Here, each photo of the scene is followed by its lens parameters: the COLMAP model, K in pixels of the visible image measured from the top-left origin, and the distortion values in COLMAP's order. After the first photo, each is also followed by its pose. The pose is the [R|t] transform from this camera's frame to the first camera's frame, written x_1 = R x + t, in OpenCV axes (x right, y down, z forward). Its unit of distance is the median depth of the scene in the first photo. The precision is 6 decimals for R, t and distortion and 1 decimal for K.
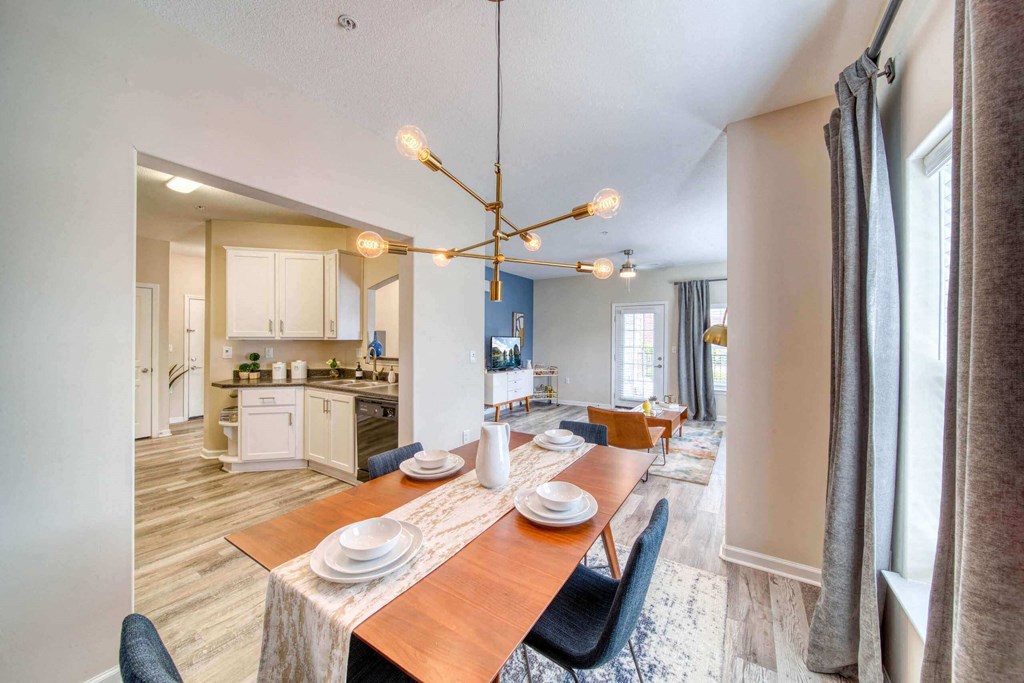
lens RADIAL K [[358.2, 0, 510.1], [0, 358.2, 341.0], [0, 0, 1]] dist [-0.001739, -0.000026]
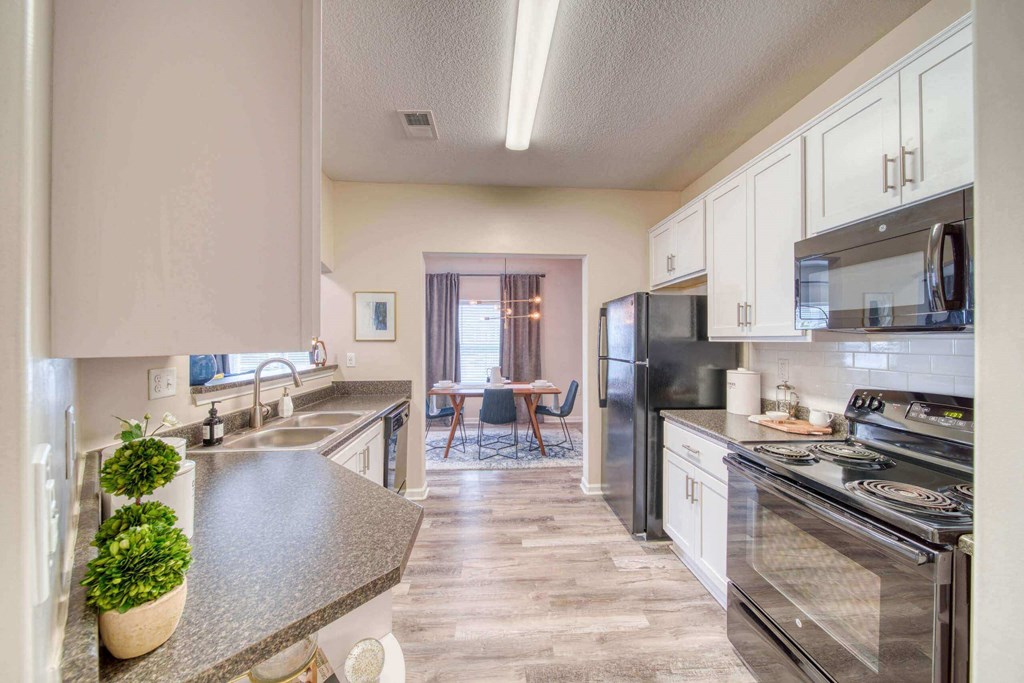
lens RADIAL K [[358.2, 0, 514.2], [0, 358.2, 341.5], [0, 0, 1]] dist [-0.001739, -0.000026]
pose [[-0.594244, -0.008503, 0.804240, -0.937876], [-0.007615, 0.999959, 0.004946, -0.006034], [-0.804249, -0.003185, -0.594284, 0.971352]]
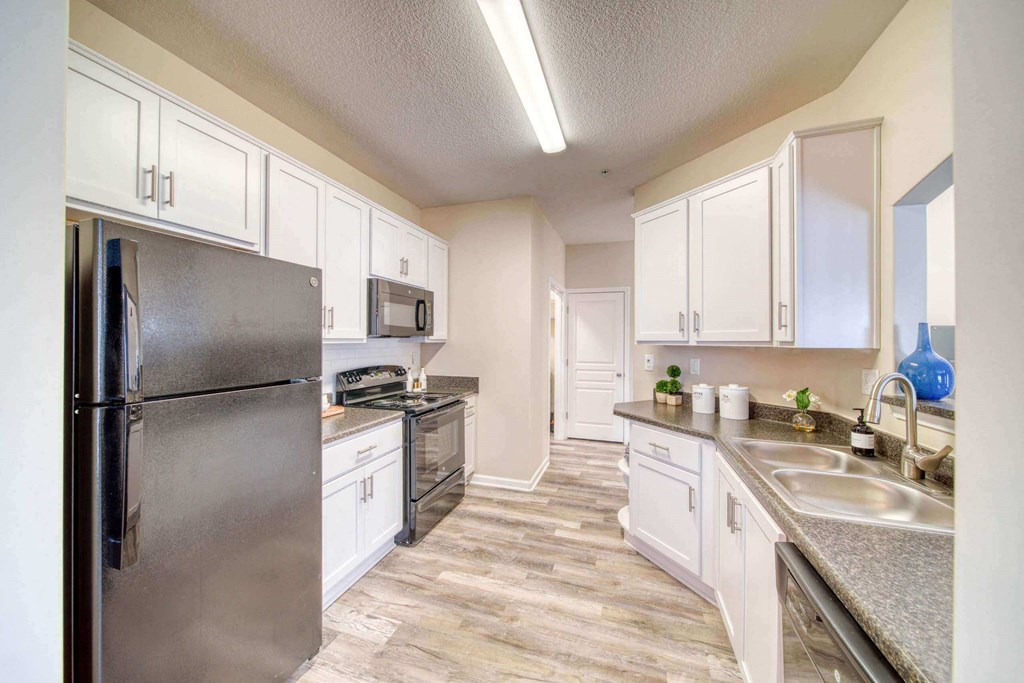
lens RADIAL K [[358.2, 0, 516.7], [0, 358.2, 338.0], [0, 0, 1]] dist [-0.001739, -0.000026]
pose [[0.265687, -0.011183, -0.963994, -0.158020], [-0.005355, 0.999900, -0.013075, -0.006856], [0.964044, 0.008636, 0.265601, 0.553517]]
